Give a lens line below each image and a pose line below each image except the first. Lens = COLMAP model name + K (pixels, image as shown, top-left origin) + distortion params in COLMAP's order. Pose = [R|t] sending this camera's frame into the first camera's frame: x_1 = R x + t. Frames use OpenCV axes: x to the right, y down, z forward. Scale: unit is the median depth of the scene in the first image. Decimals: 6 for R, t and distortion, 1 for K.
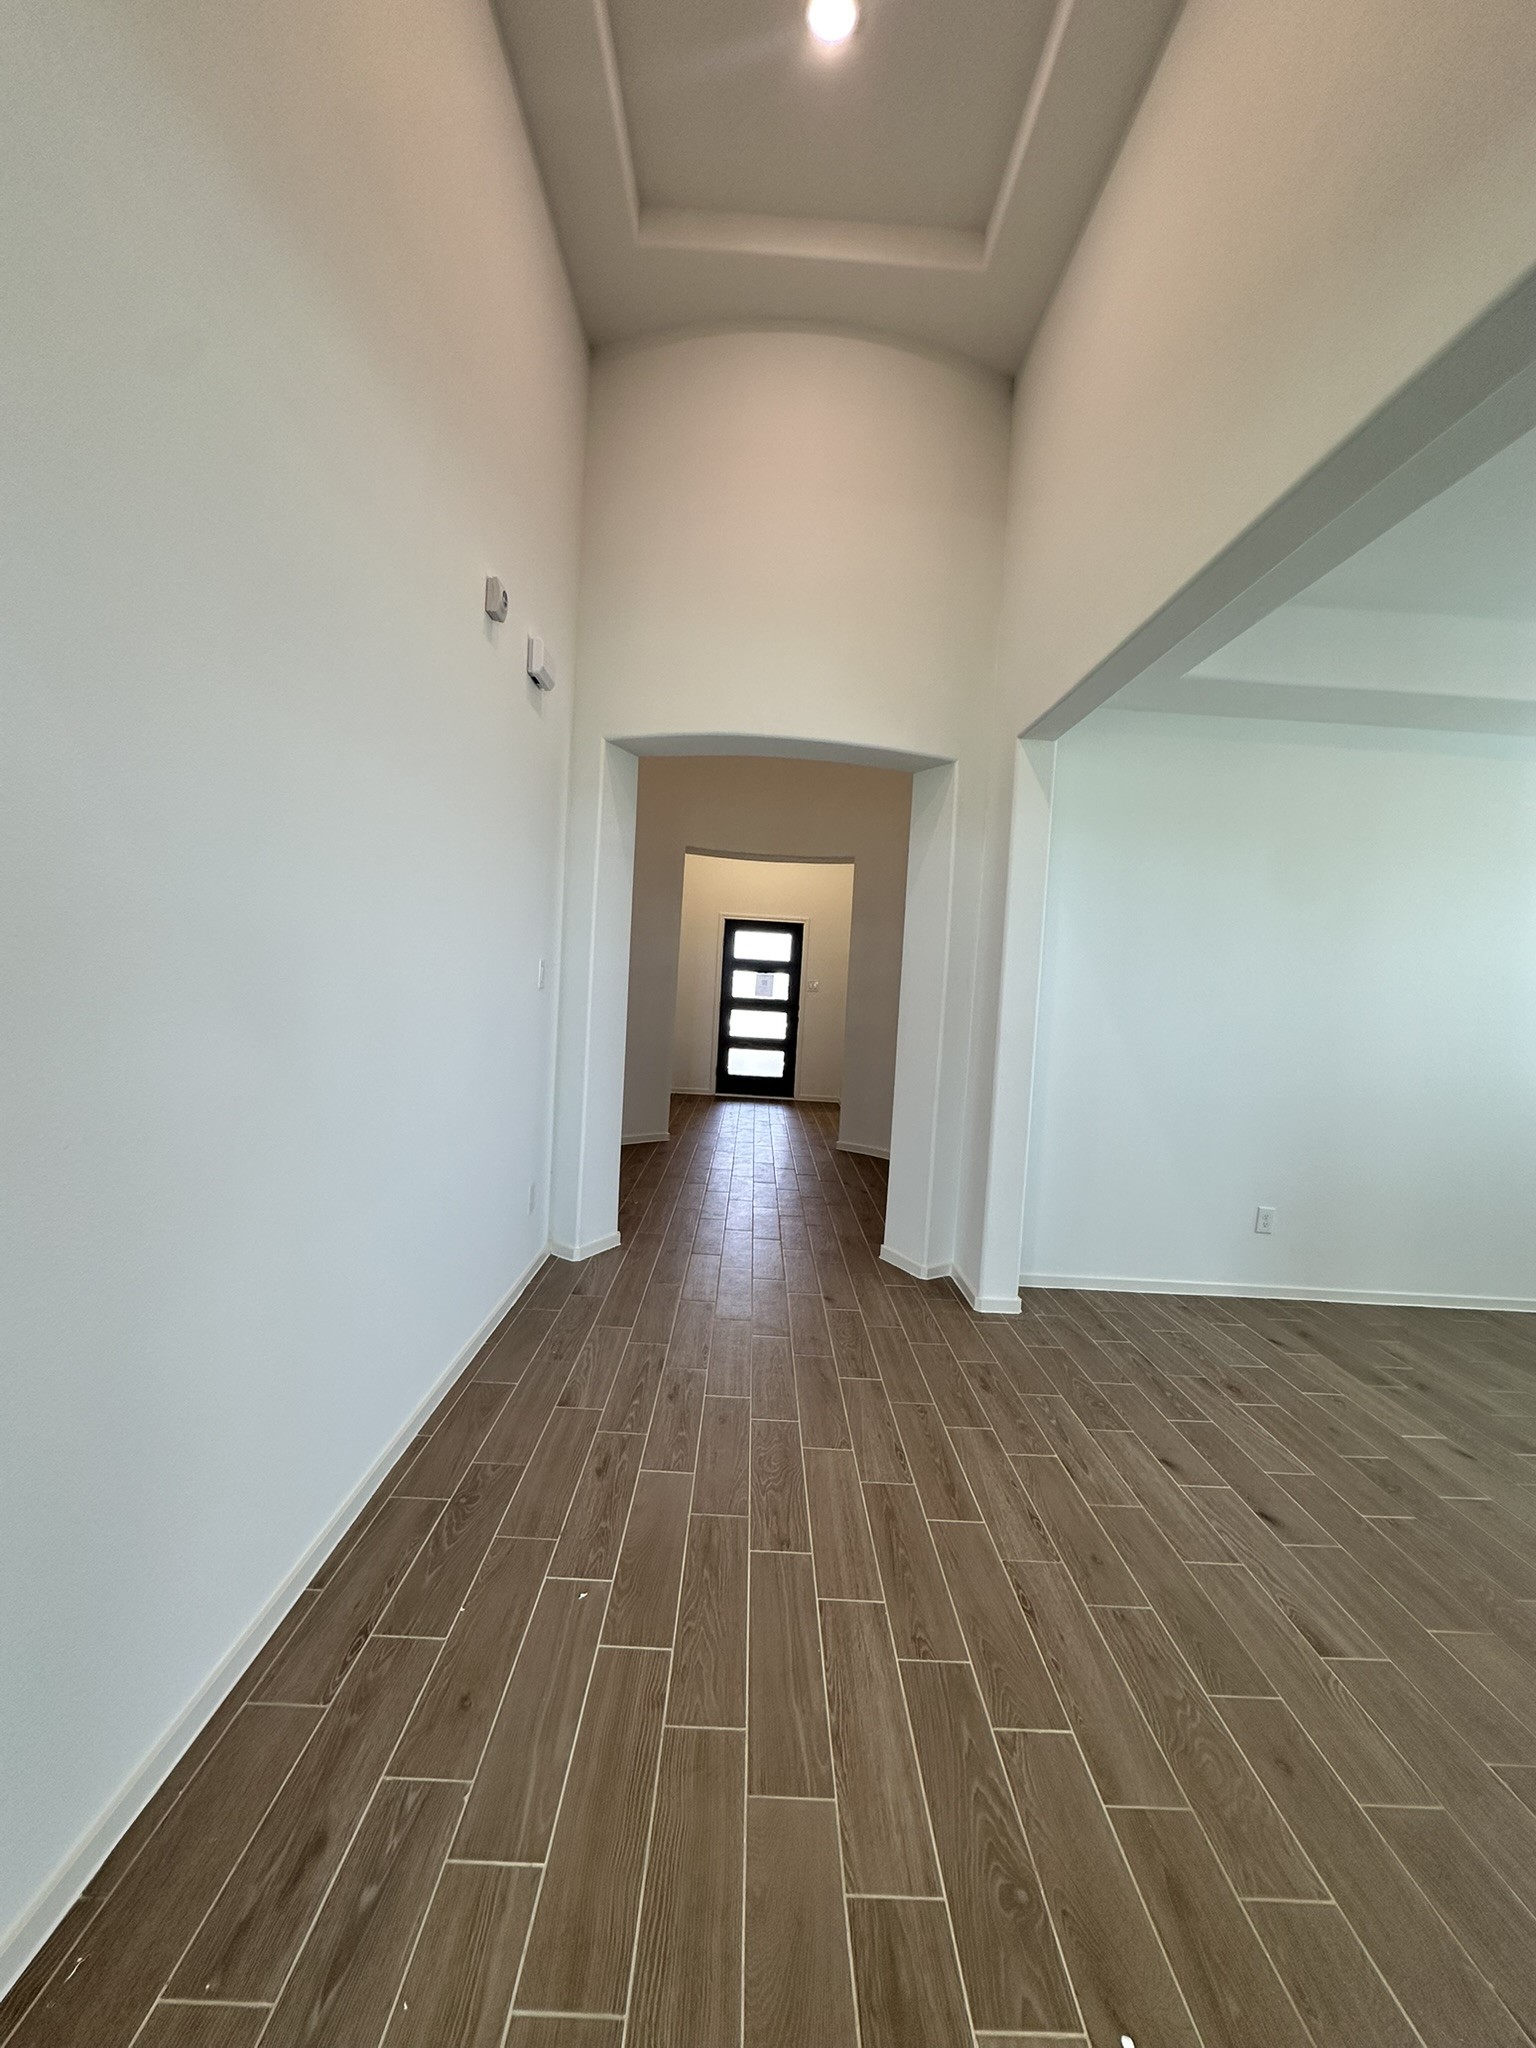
lens RADIAL K [[813.6, 0, 768.3], [0, 813.6, 1023.3], [0, 0, 1]] dist [0.002538, -0.000245]
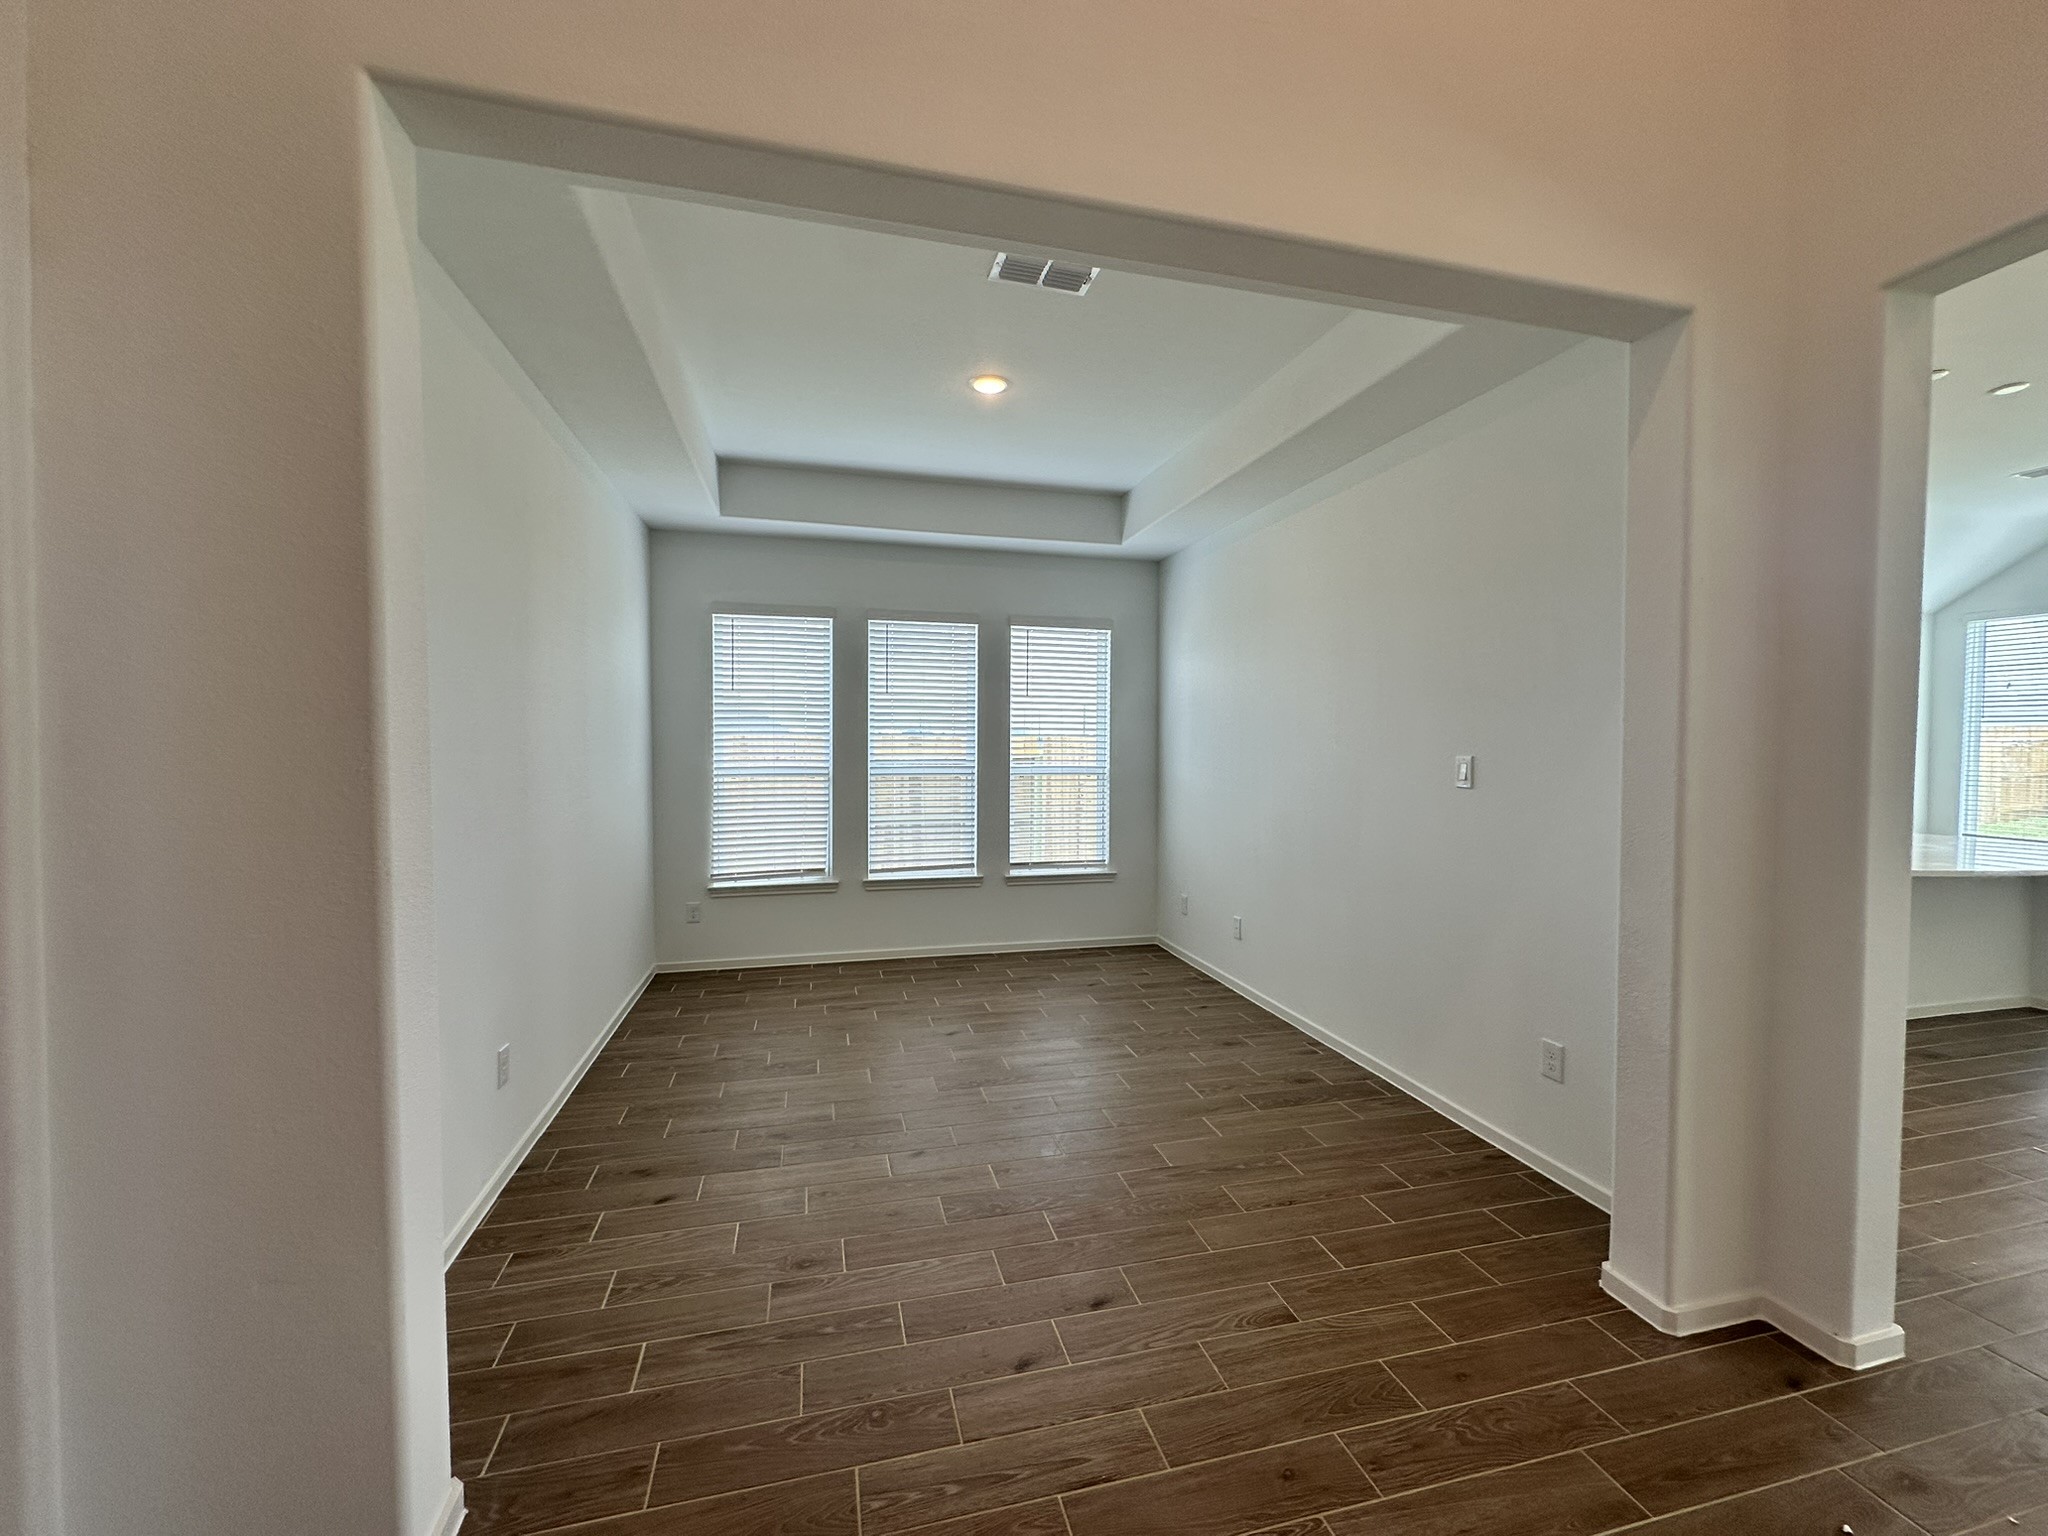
lens RADIAL K [[813.6, 0, 1025.0], [0, 813.6, 769.2], [0, 0, 1]] dist [0.002538, -0.000245]
pose [[-0.236653, -0.084634, 0.967901, -0.185528], [0.025281, 0.995325, 0.093214, -0.080602], [-0.971265, 0.046529, -0.233407, 1.048165]]
